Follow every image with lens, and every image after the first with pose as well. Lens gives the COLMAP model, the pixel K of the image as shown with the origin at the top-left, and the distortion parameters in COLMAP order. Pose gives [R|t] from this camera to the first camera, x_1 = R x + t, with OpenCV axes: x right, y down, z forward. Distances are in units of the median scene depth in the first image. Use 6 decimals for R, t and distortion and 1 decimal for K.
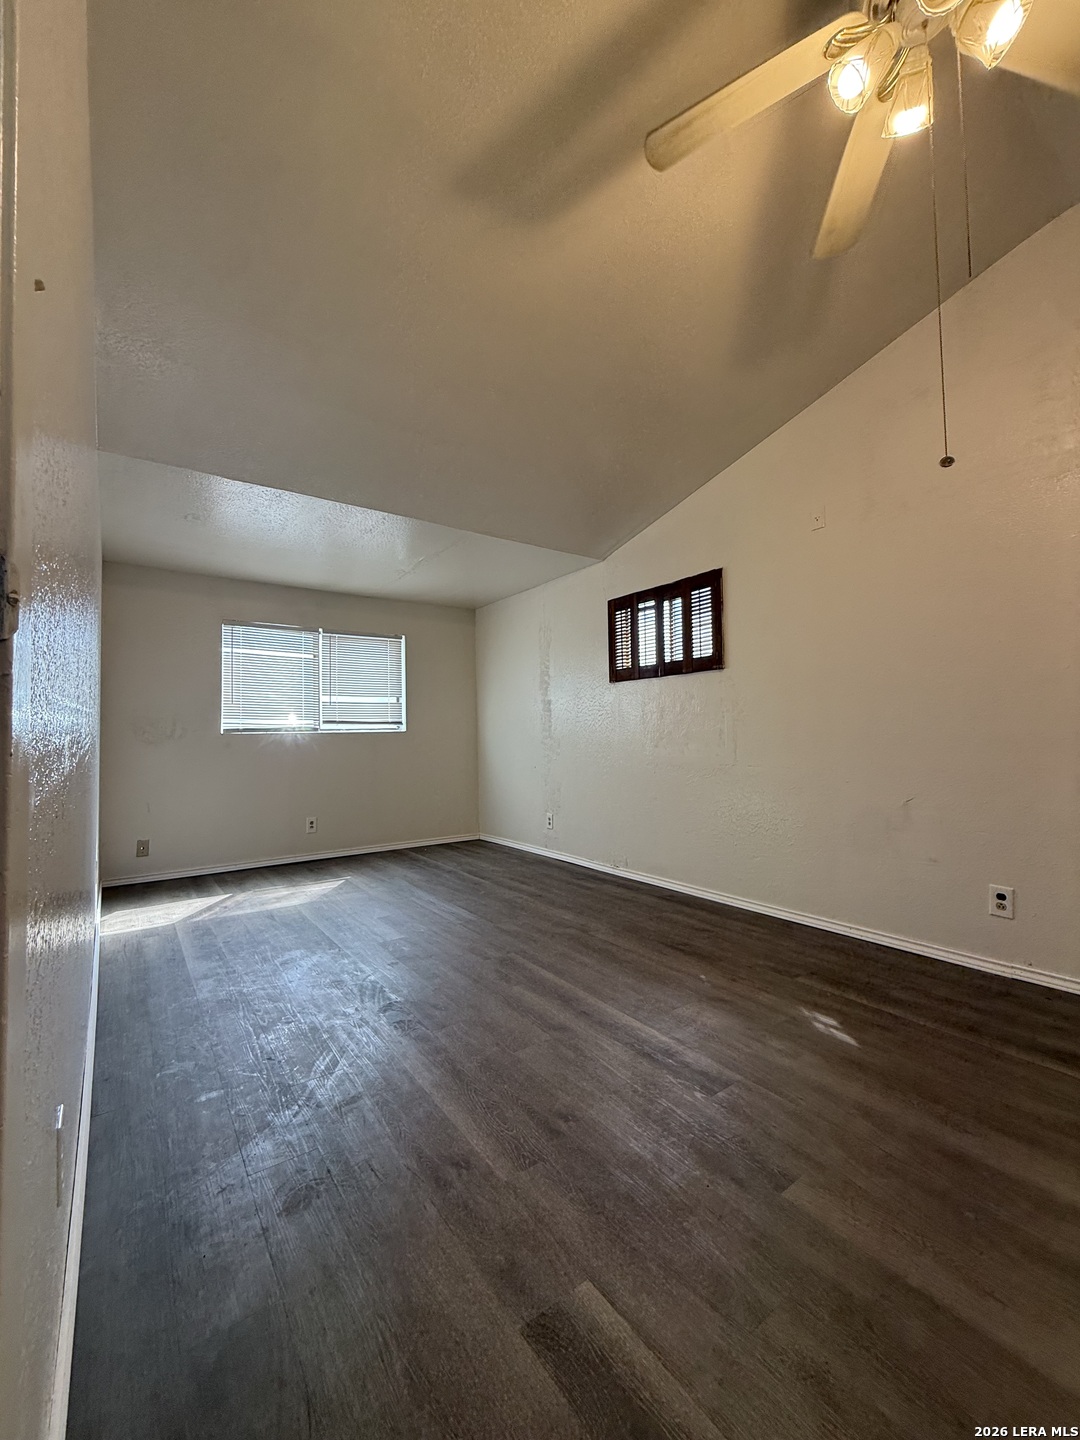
lens RADIAL K [[574.0, 0, 542.4], [0, 574.0, 713.7], [0, 0, 1]] dist [0.000915, -0.000023]
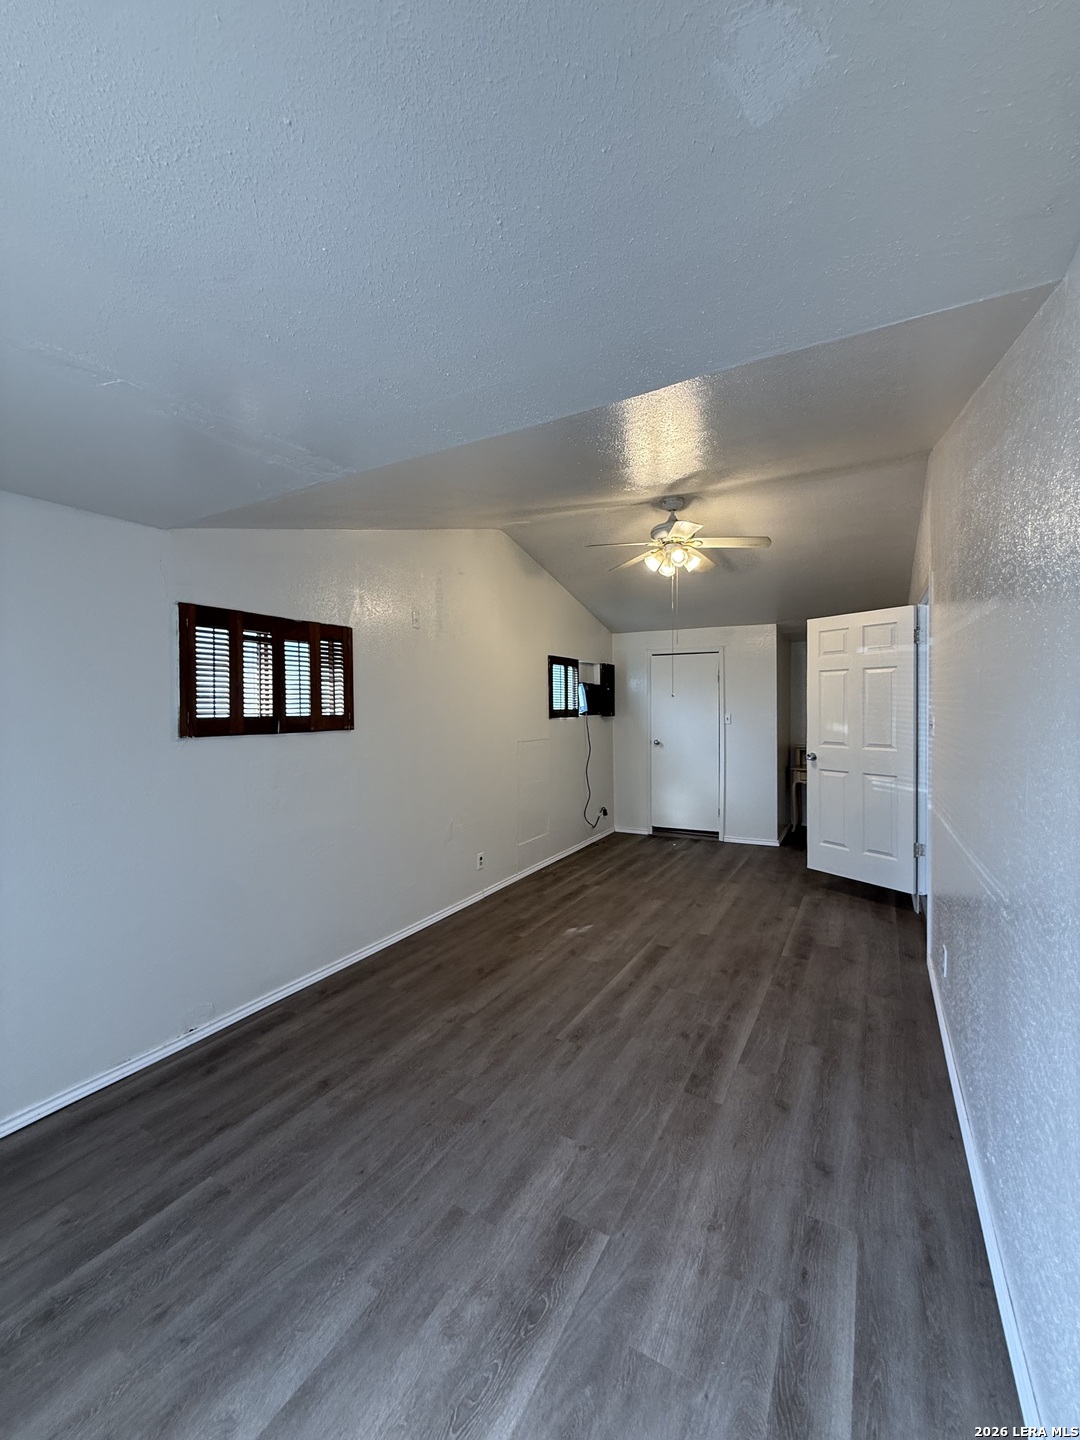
lens RADIAL K [[574.0, 0, 542.4], [0, 574.0, 713.7], [0, 0, 1]] dist [0.000915, -0.000023]
pose [[-0.400564, 0.009966, 0.916215, -0.793333], [-0.023502, 0.999500, -0.021147, -0.100516], [-0.915968, -0.030003, -0.400129, 1.189138]]
